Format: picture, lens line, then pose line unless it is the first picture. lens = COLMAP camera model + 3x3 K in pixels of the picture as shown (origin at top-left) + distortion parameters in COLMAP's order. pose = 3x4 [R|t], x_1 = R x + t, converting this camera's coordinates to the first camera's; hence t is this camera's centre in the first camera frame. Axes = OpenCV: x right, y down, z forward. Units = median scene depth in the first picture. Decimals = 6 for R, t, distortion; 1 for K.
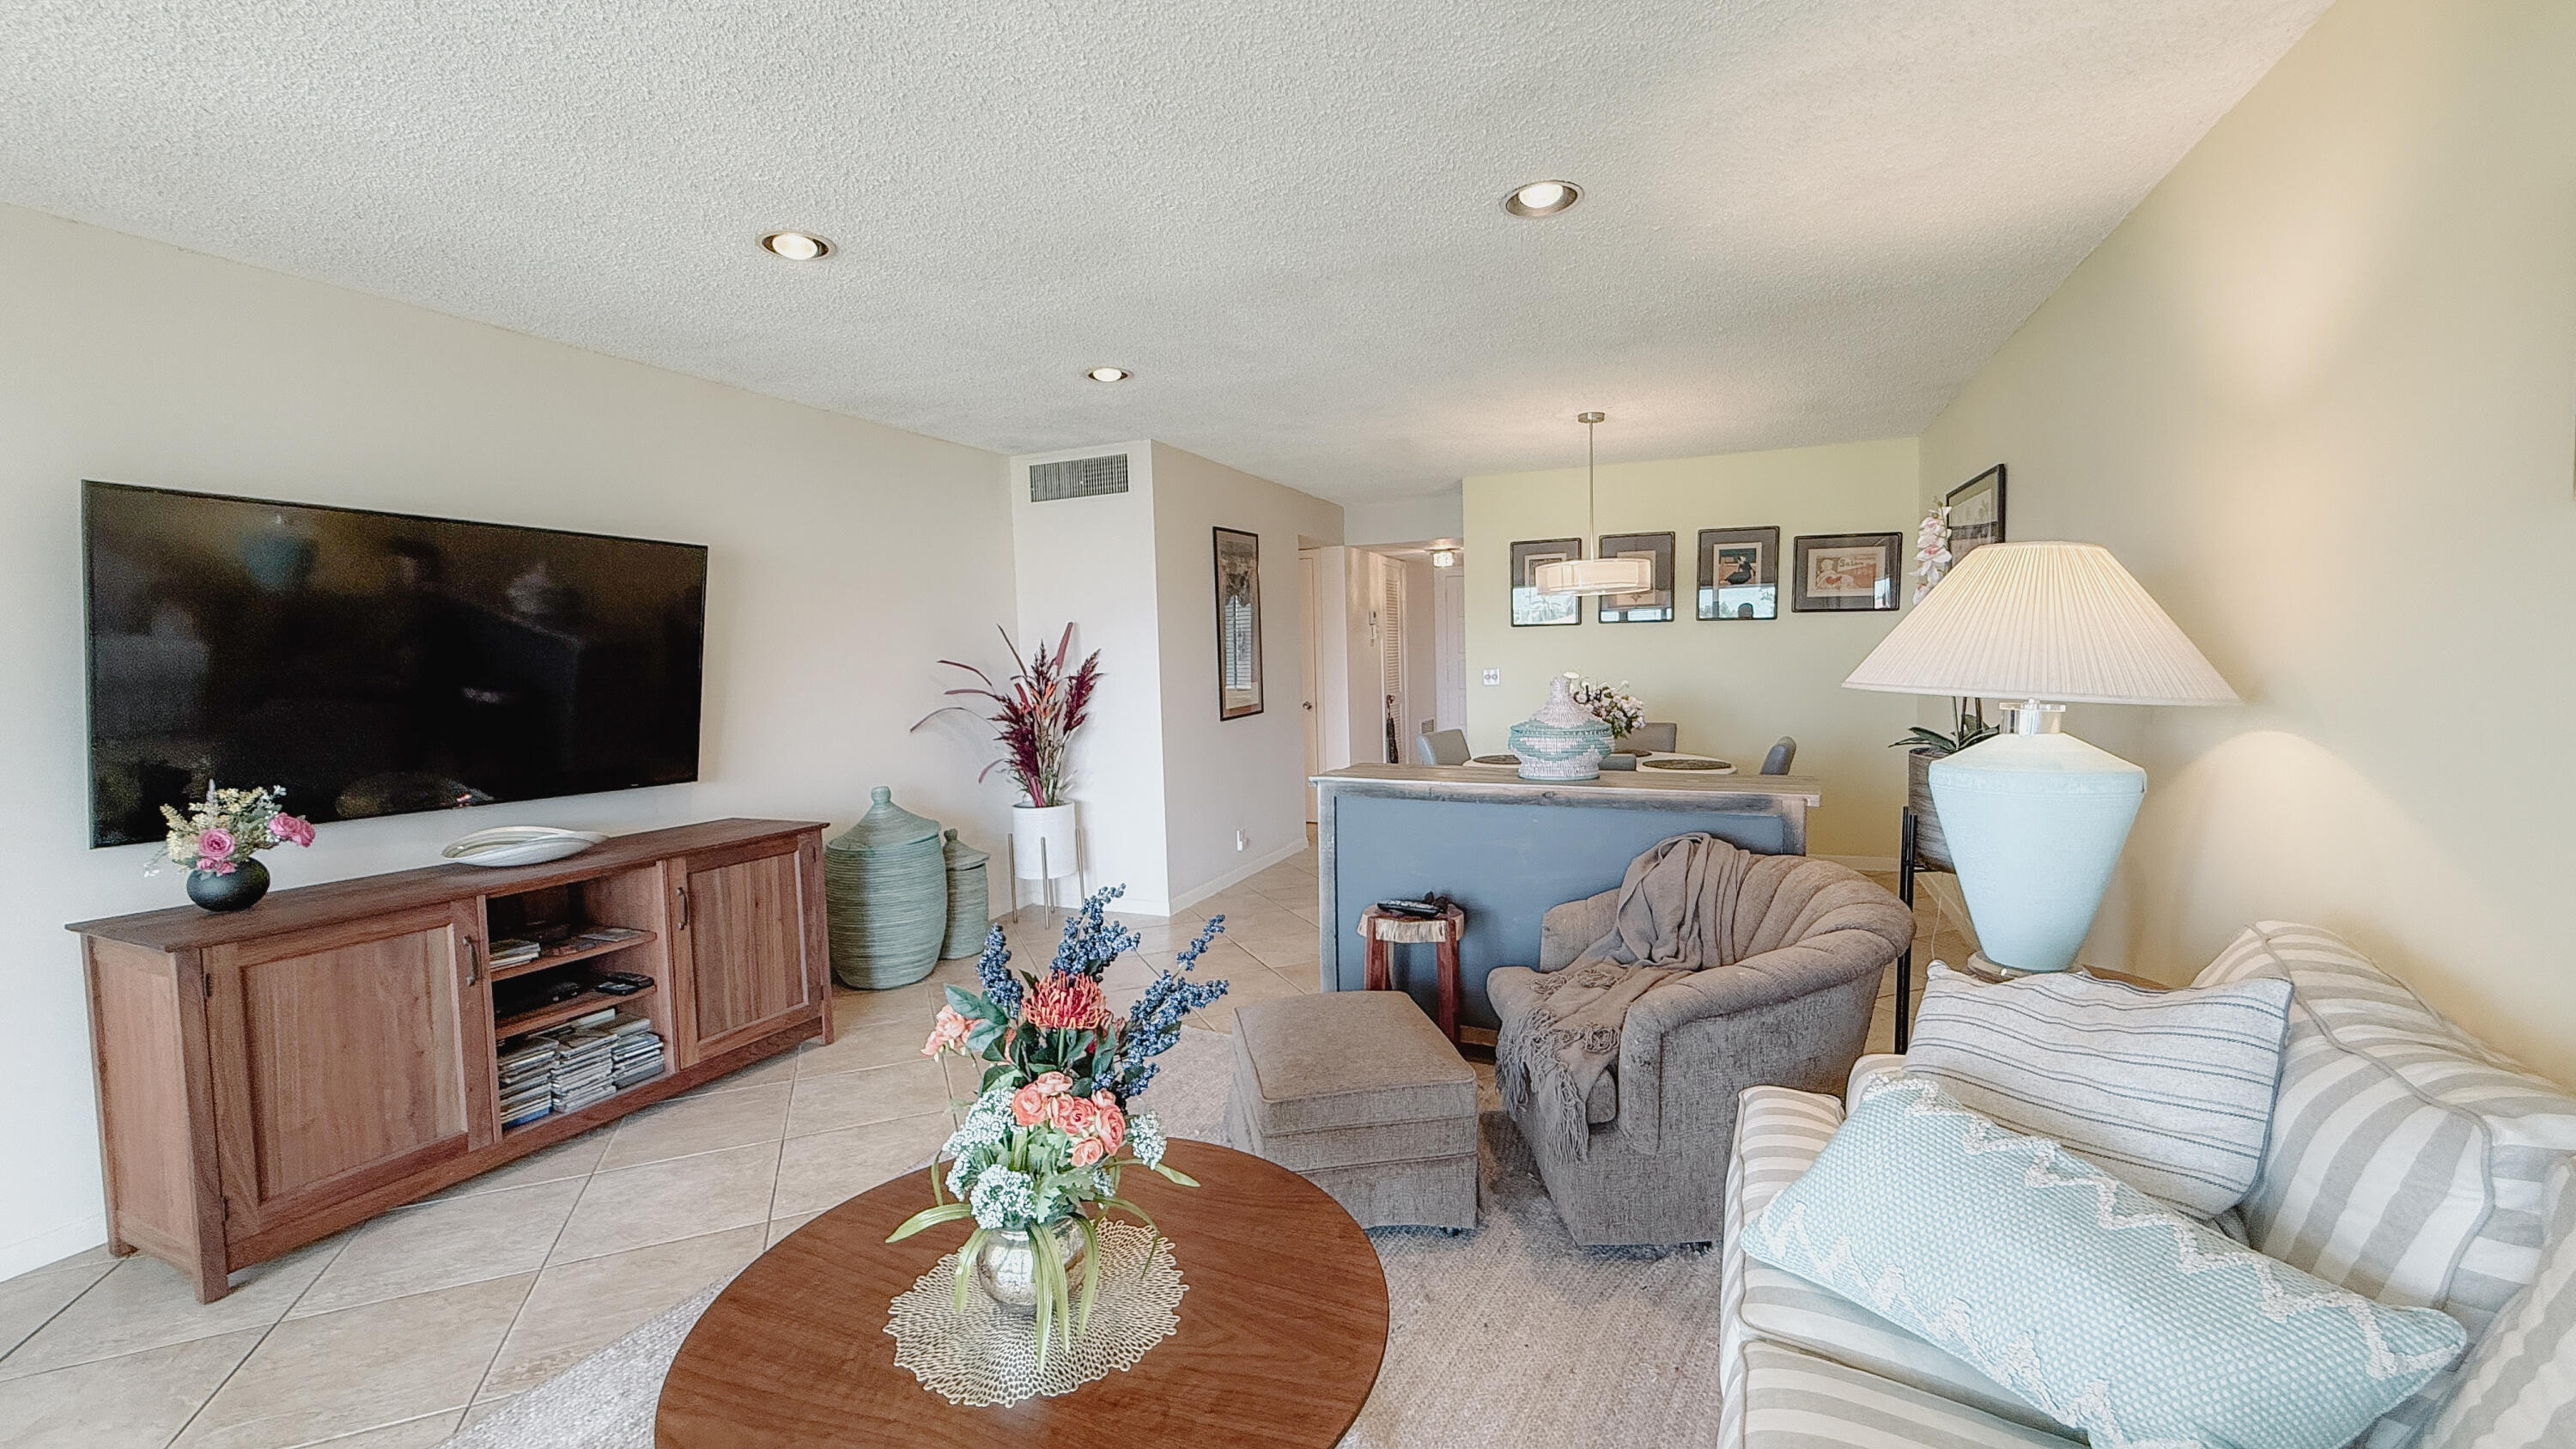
lens RADIAL K [[1031.5, 0, 1277.5], [0, 1031.5, 713.6], [0, 0, 1]] dist [-0.003479, 0.001659]
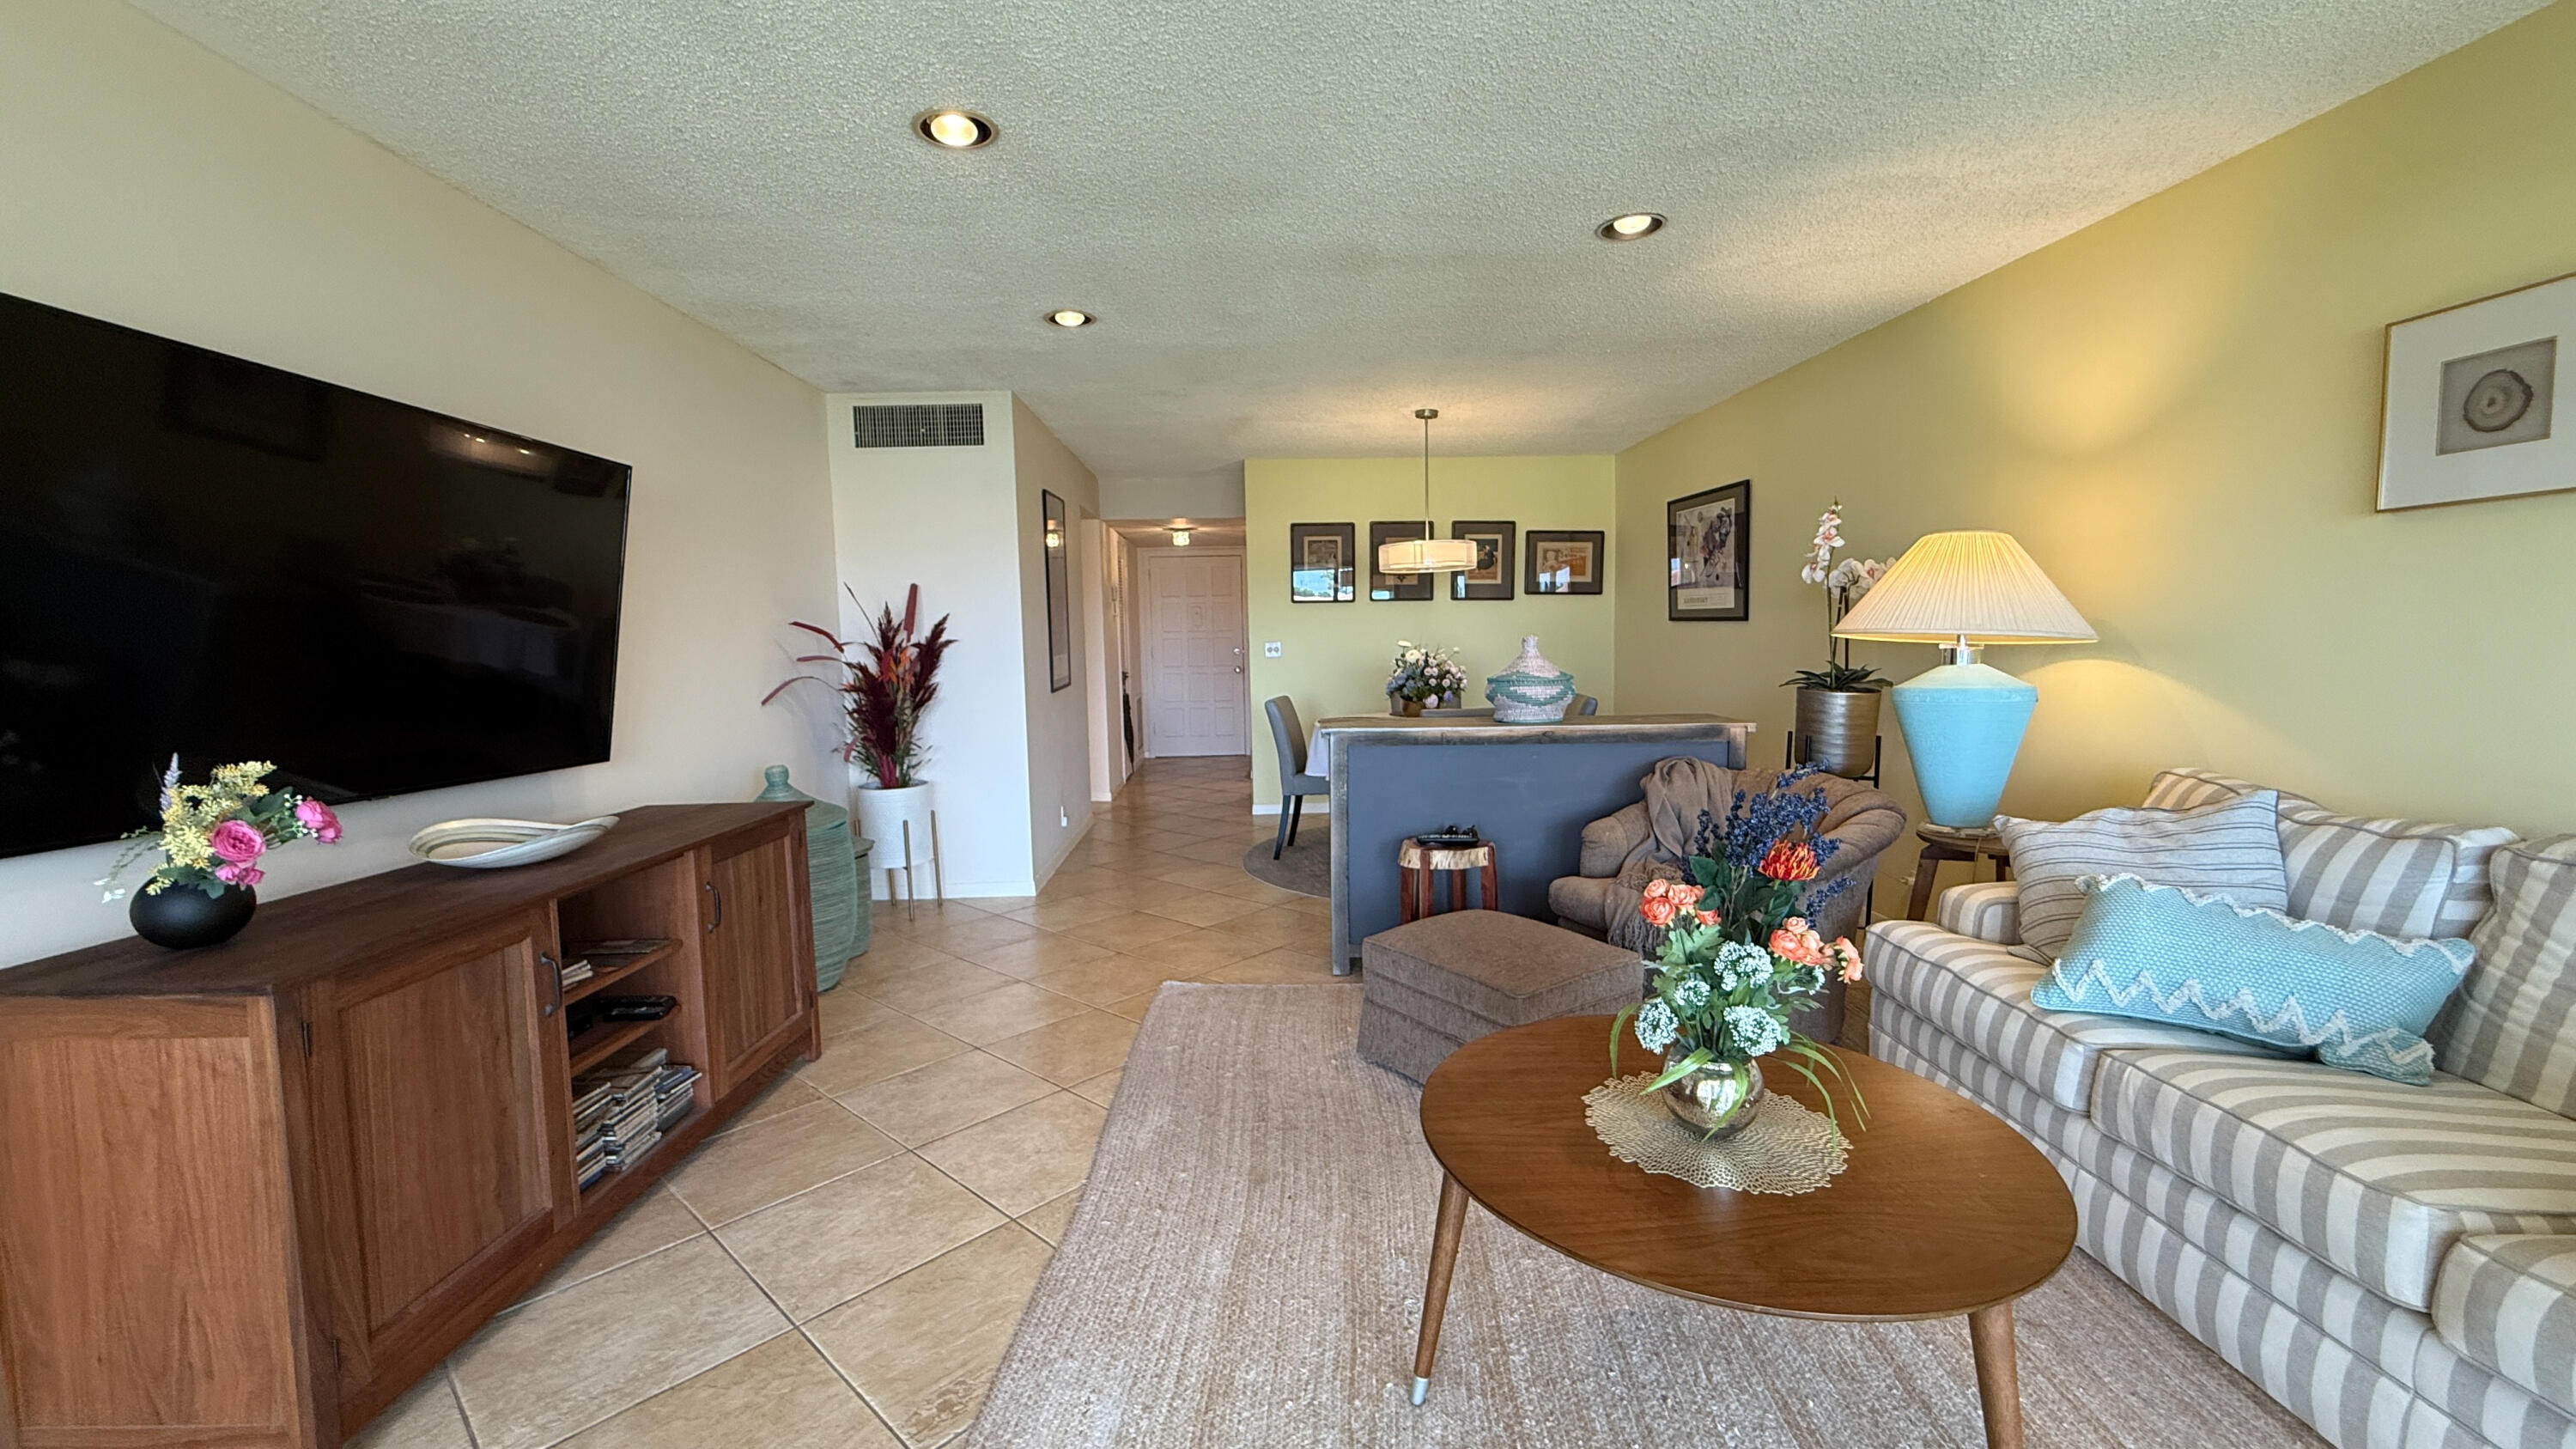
lens RADIAL K [[1031.5, 0, 1279.9], [0, 1031.5, 719.5], [0, 0, 1]] dist [-0.003479, 0.001659]
pose [[0.905647, -0.026225, 0.423221, -0.430952], [0.019834, 0.999613, 0.019499, 0.028387], [-0.423569, -0.009265, 0.905817, 0.058584]]
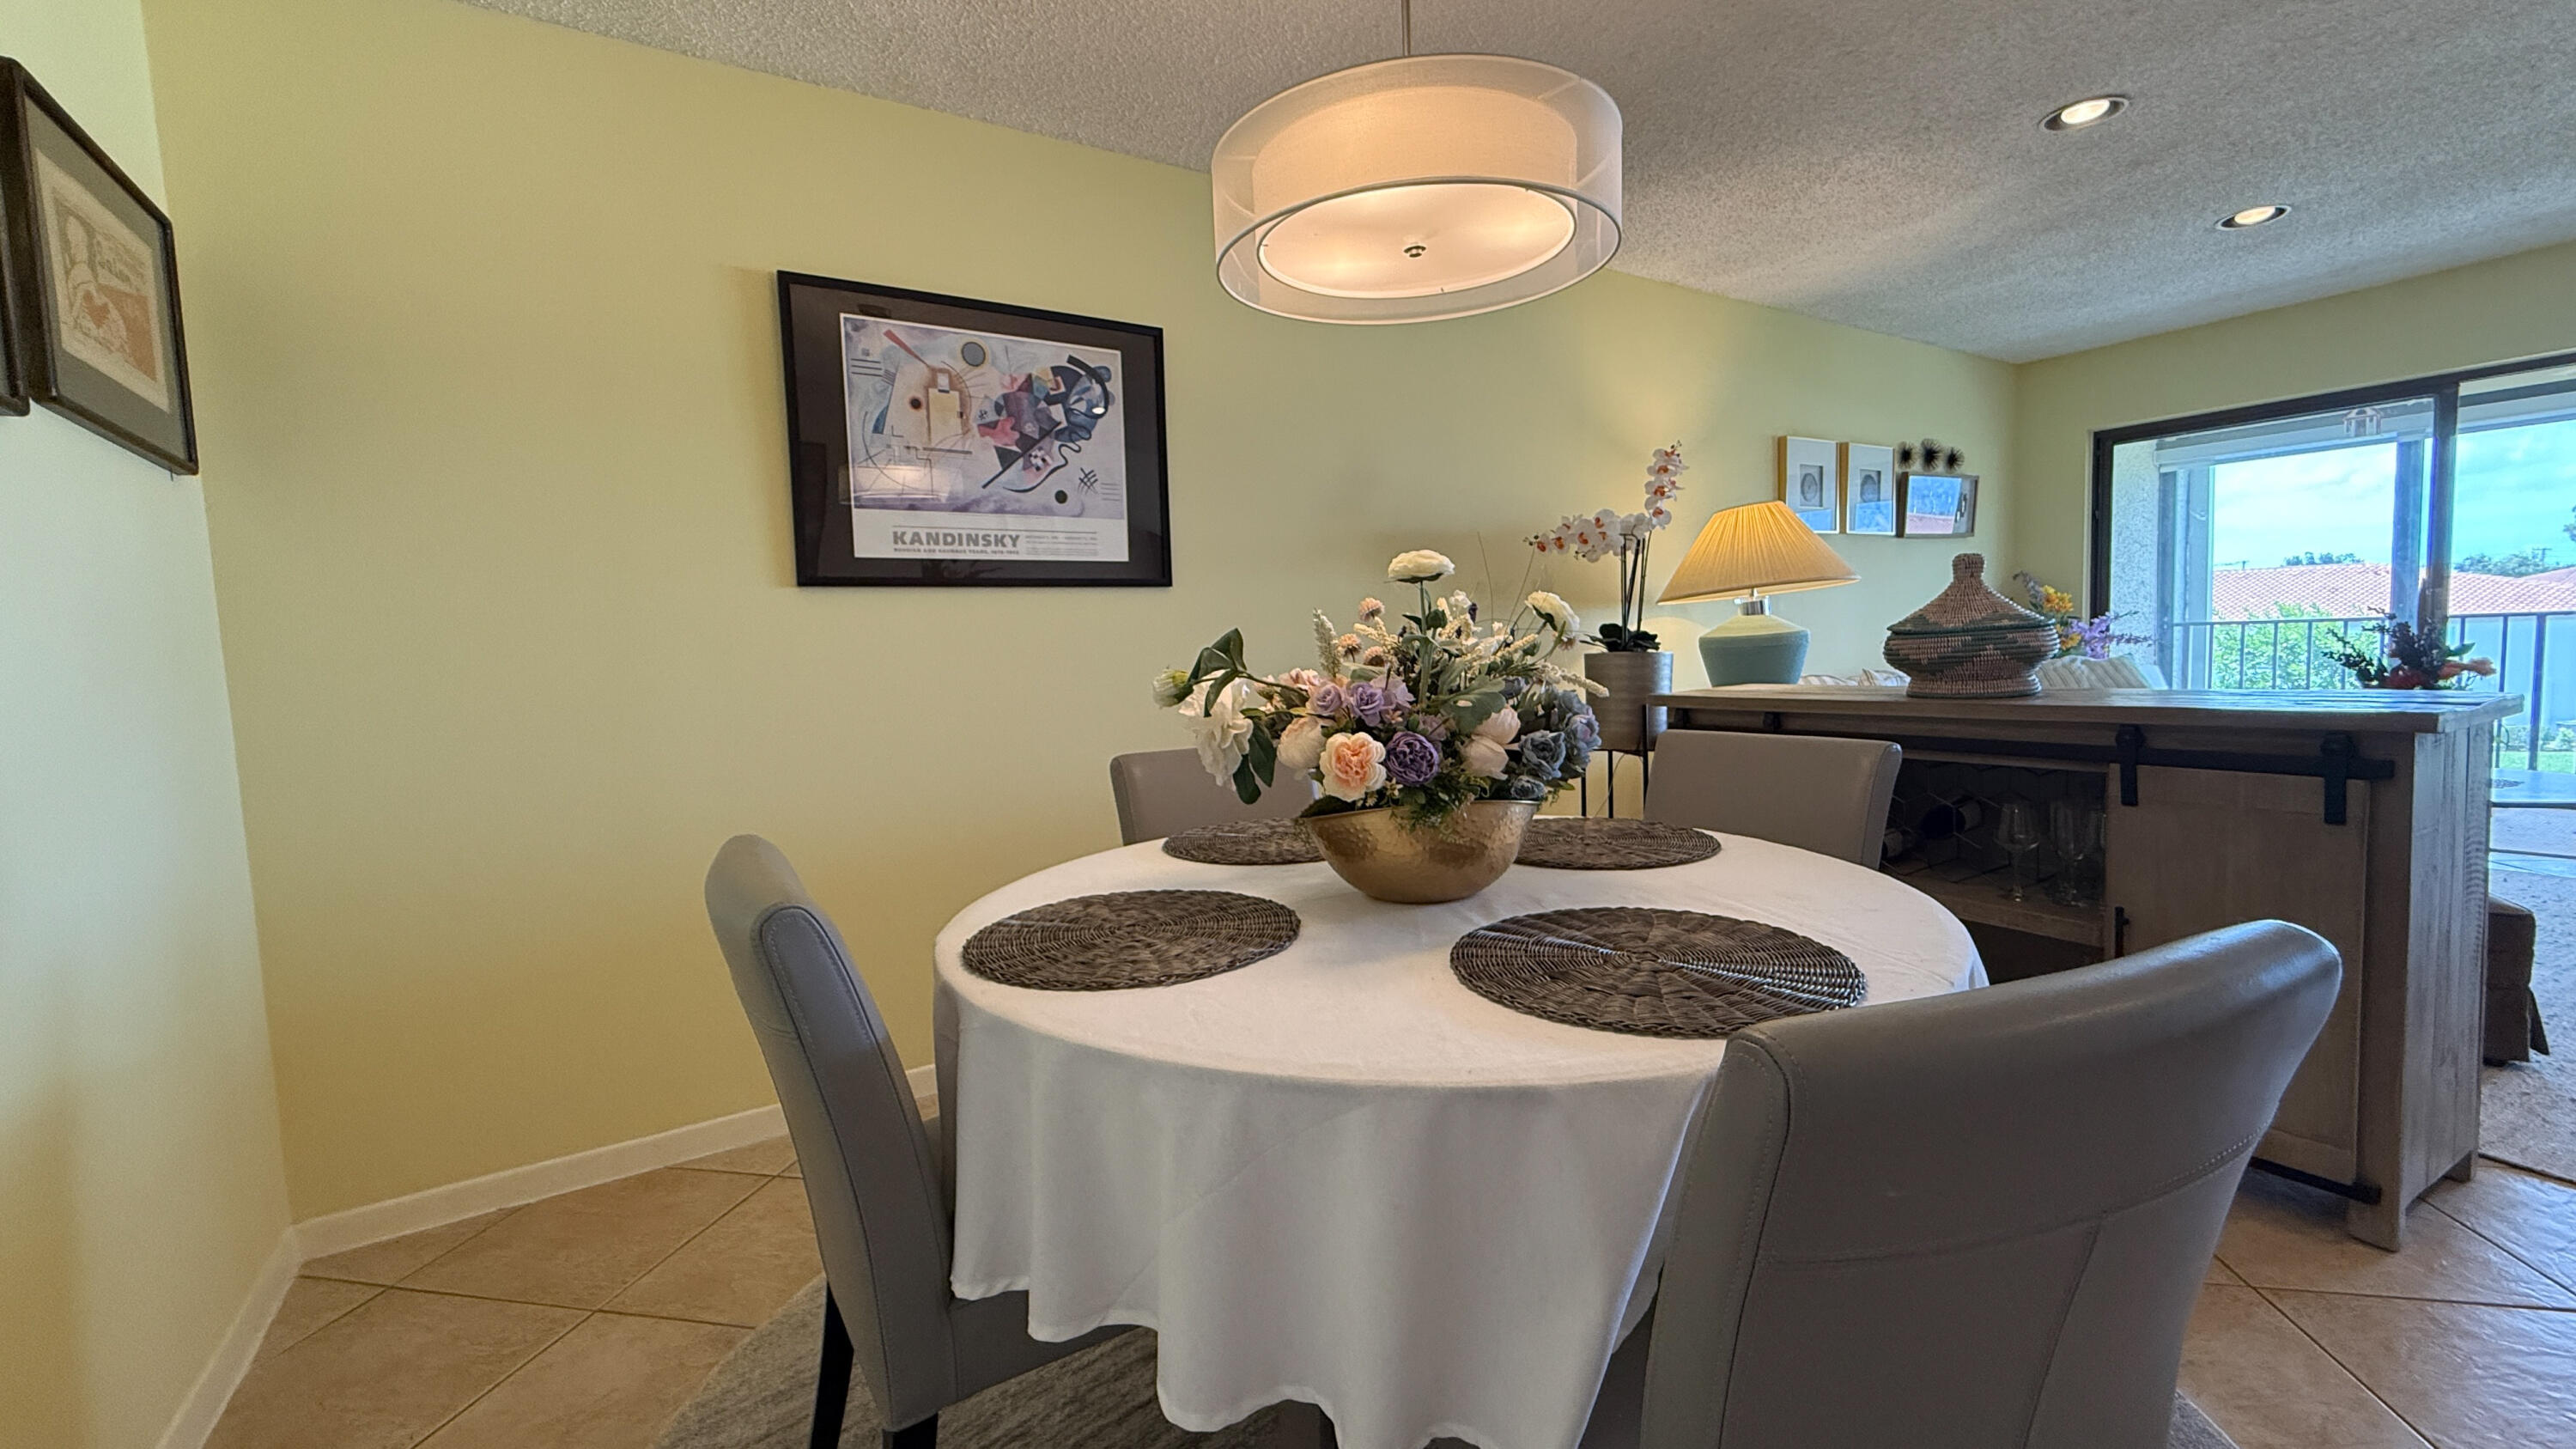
lens RADIAL K [[1031.5, 0, 1276.1], [0, 1031.5, 727.7], [0, 0, 1]] dist [-0.003479, 0.001659]
pose [[-0.823031, 0.017019, 0.567741, 0.235508], [0.099690, 0.988364, 0.114889, -0.041091], [-0.559179, 0.151155, -0.815151, 1.687654]]
